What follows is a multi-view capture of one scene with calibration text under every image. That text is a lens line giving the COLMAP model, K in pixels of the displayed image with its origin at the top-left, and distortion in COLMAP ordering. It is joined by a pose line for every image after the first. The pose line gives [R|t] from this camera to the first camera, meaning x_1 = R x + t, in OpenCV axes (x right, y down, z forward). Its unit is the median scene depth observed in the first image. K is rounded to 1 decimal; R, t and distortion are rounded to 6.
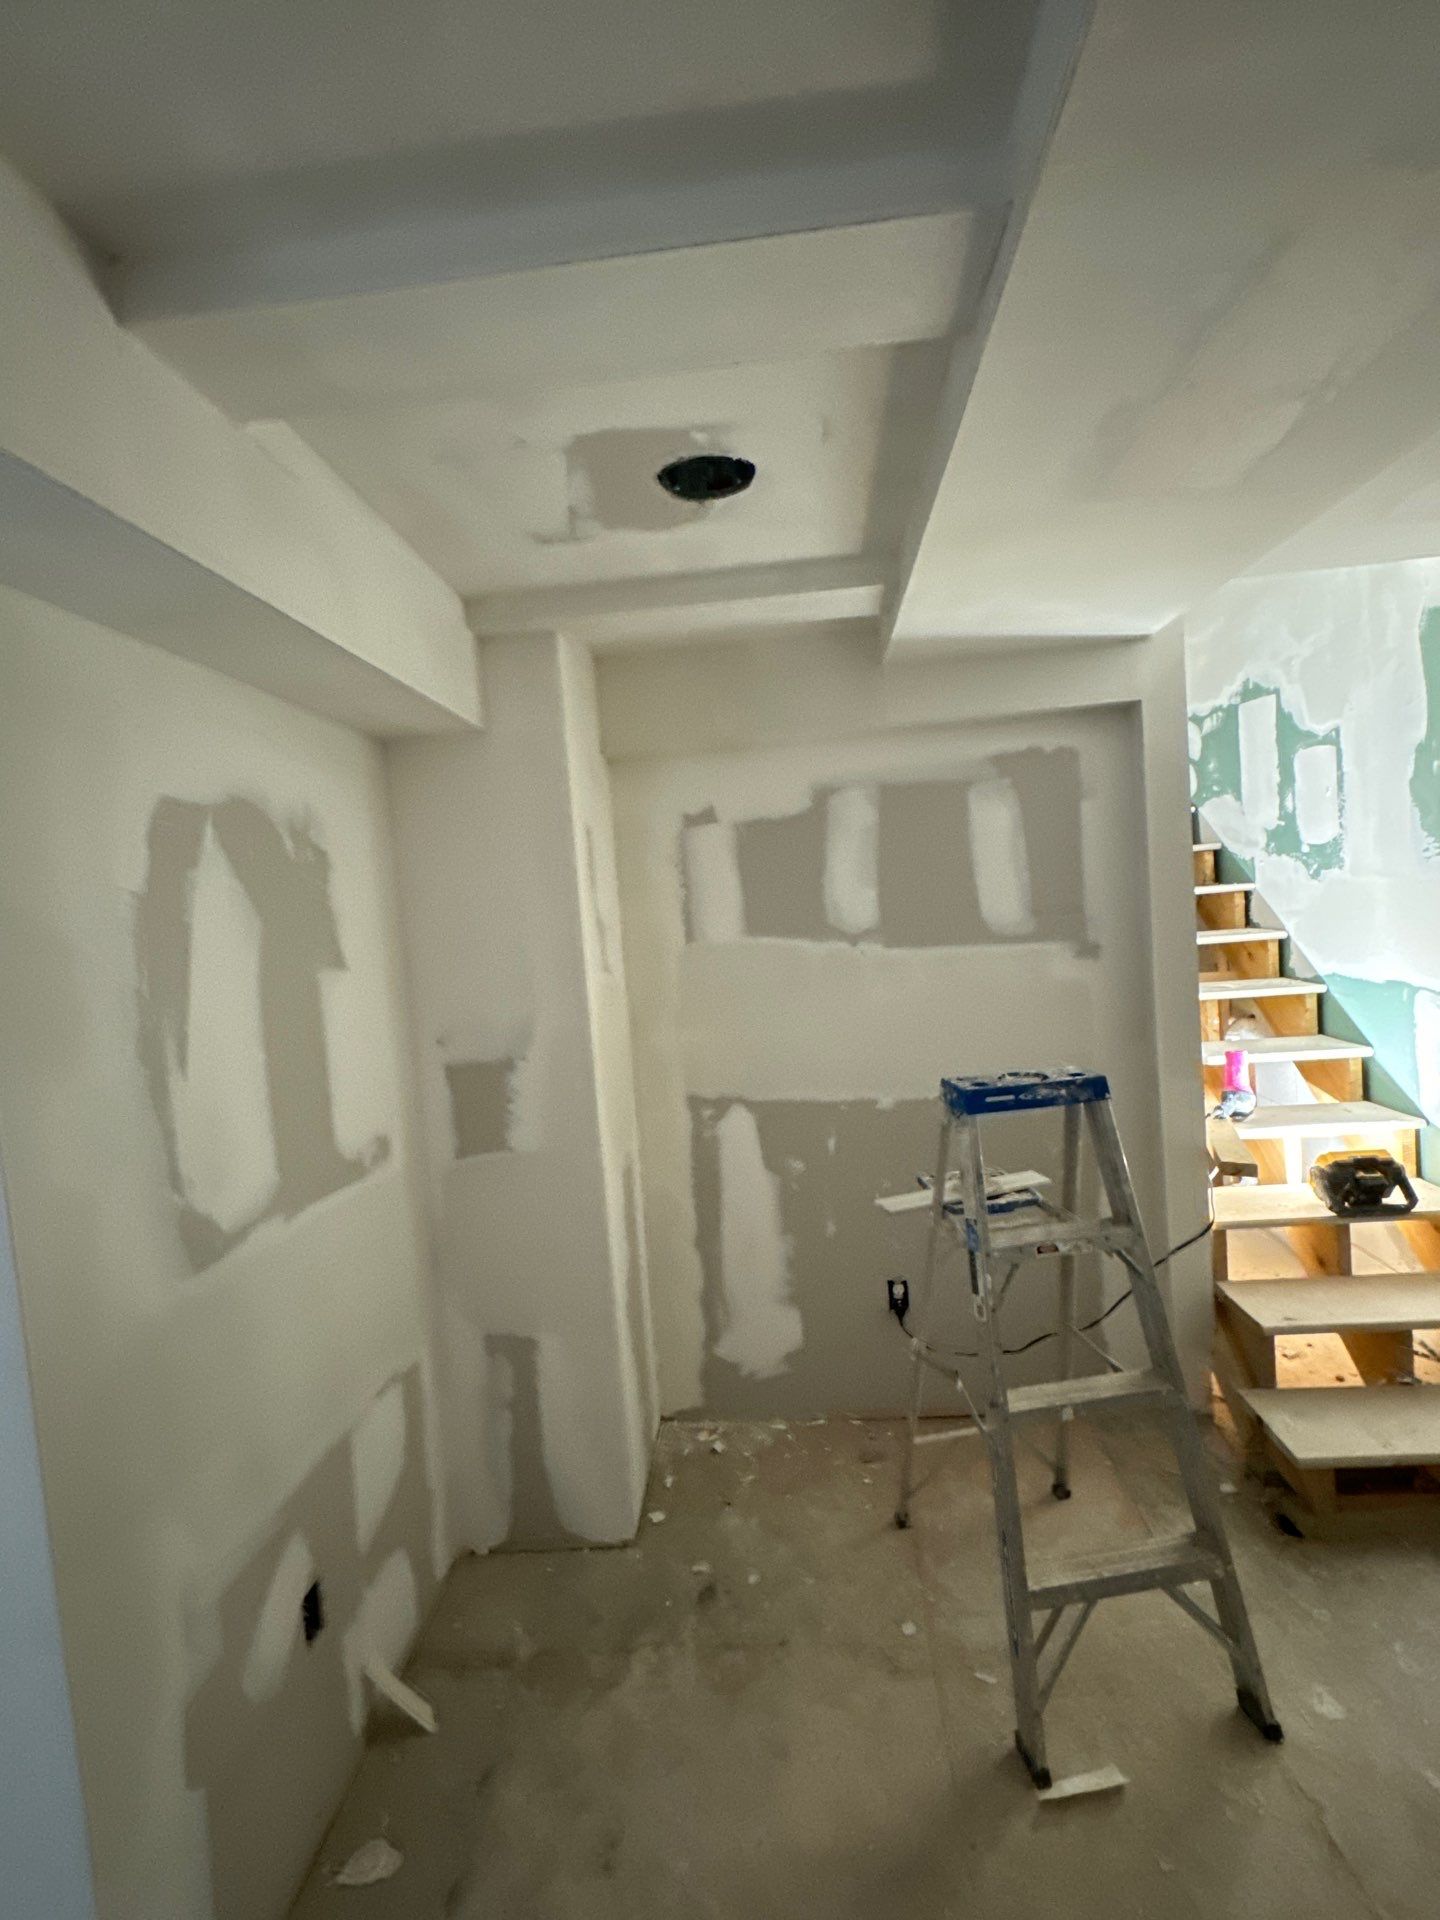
lens RADIAL K [[872.1, 0, 721.7], [0, 872.1, 969.0], [0, 0, 1]] dist [-0.001128, 0.000331]
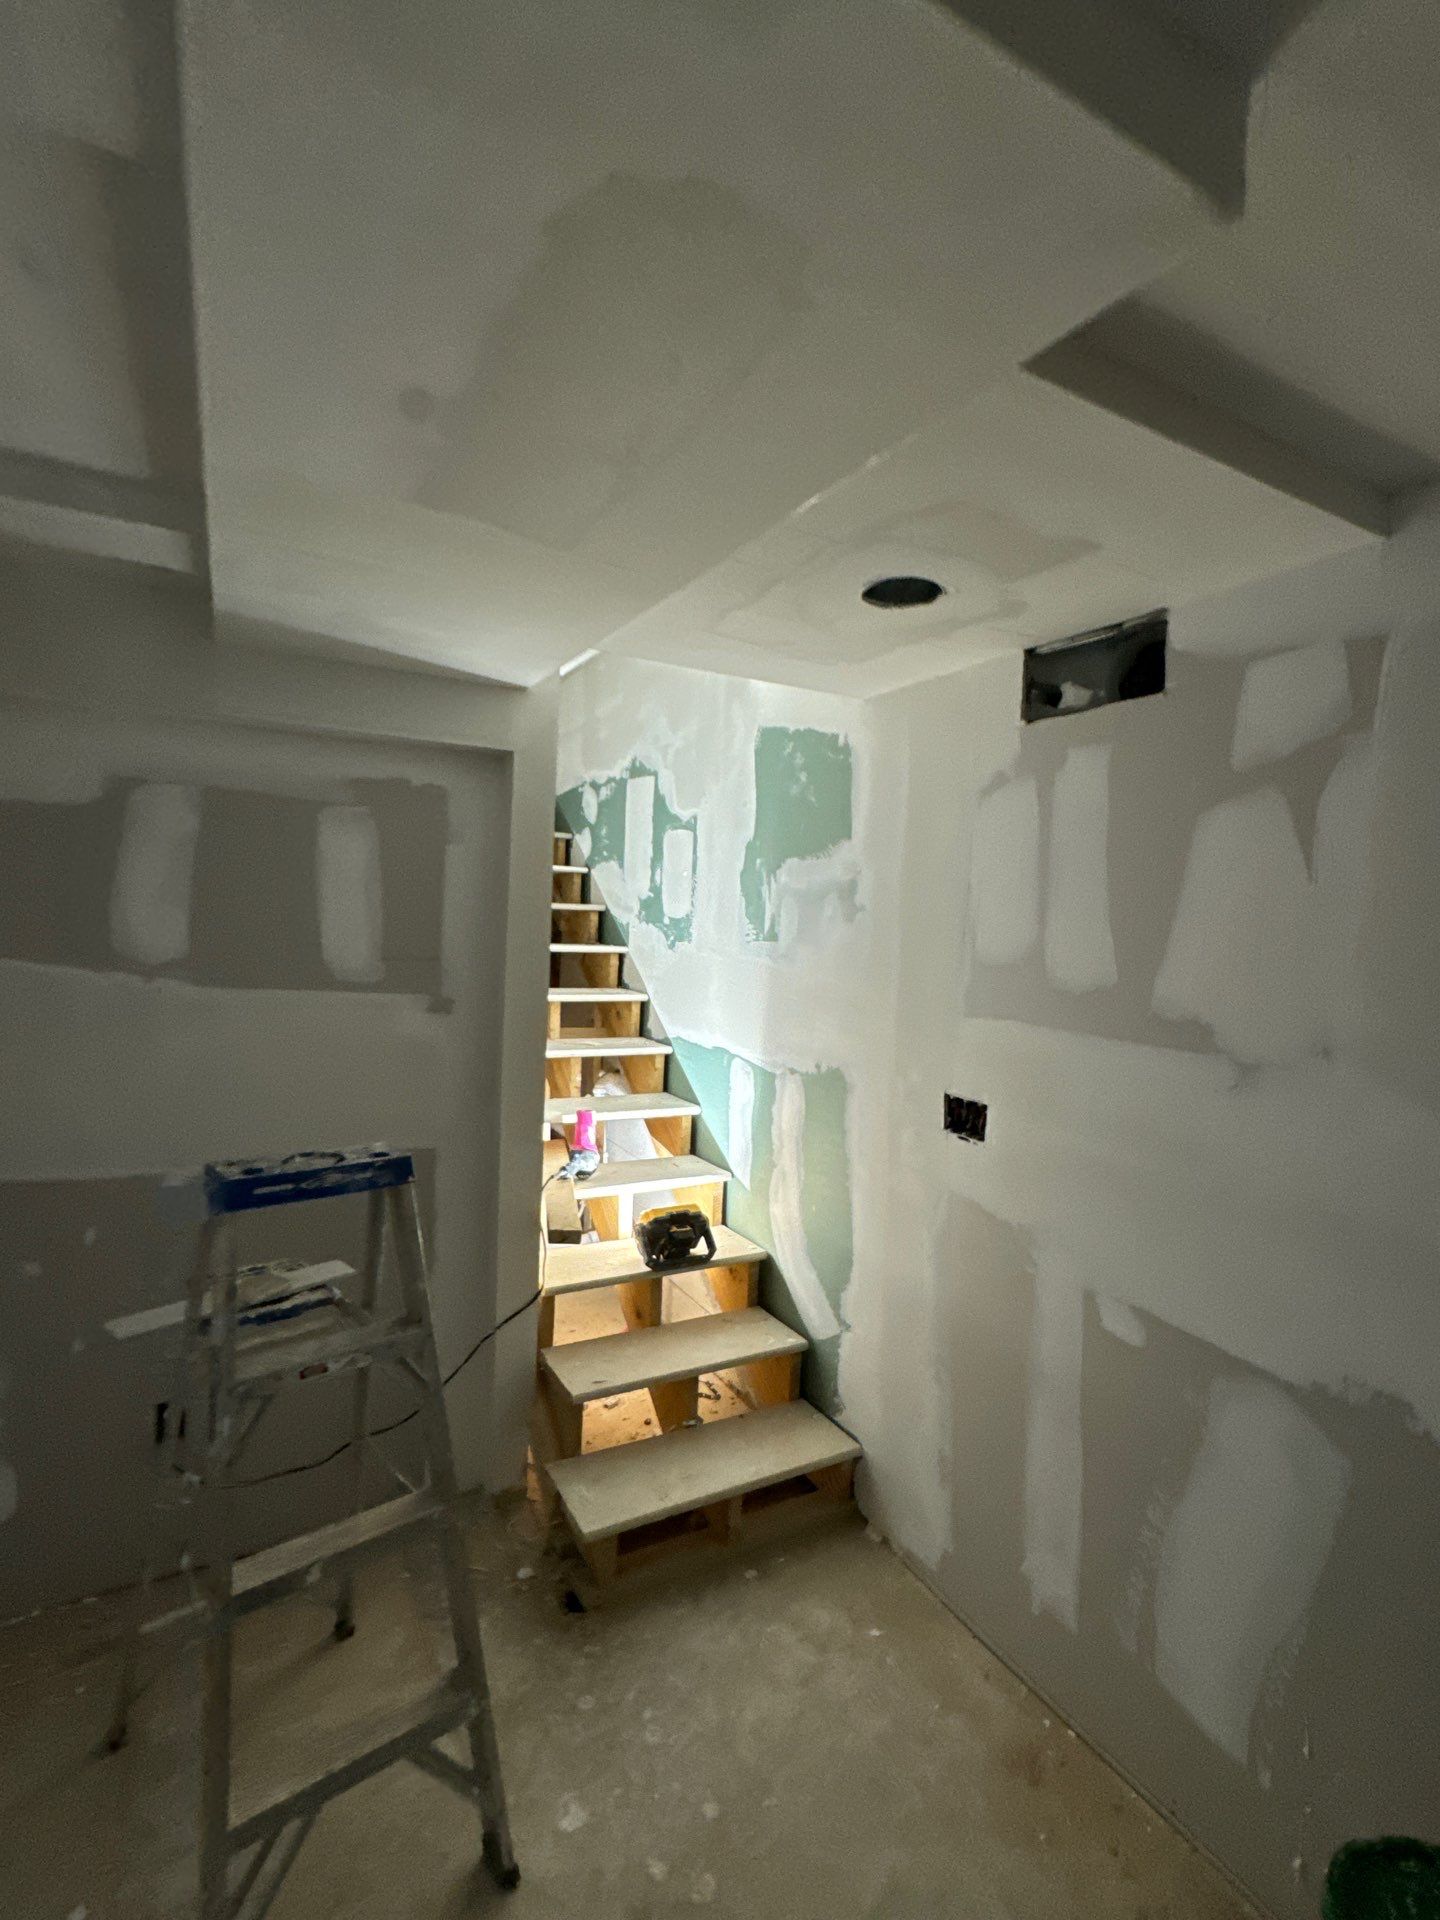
lens RADIAL K [[769.1, 0, 722.4], [0, 769.1, 958.4], [0, 0, 1]] dist [-0.000297, 0.000435]
pose [[0.856042, 0.083501, 0.510117, 0.264173], [-0.070976, 0.996507, -0.044010, -0.058602], [-0.512010, 0.001468, 0.858979, 0.148725]]
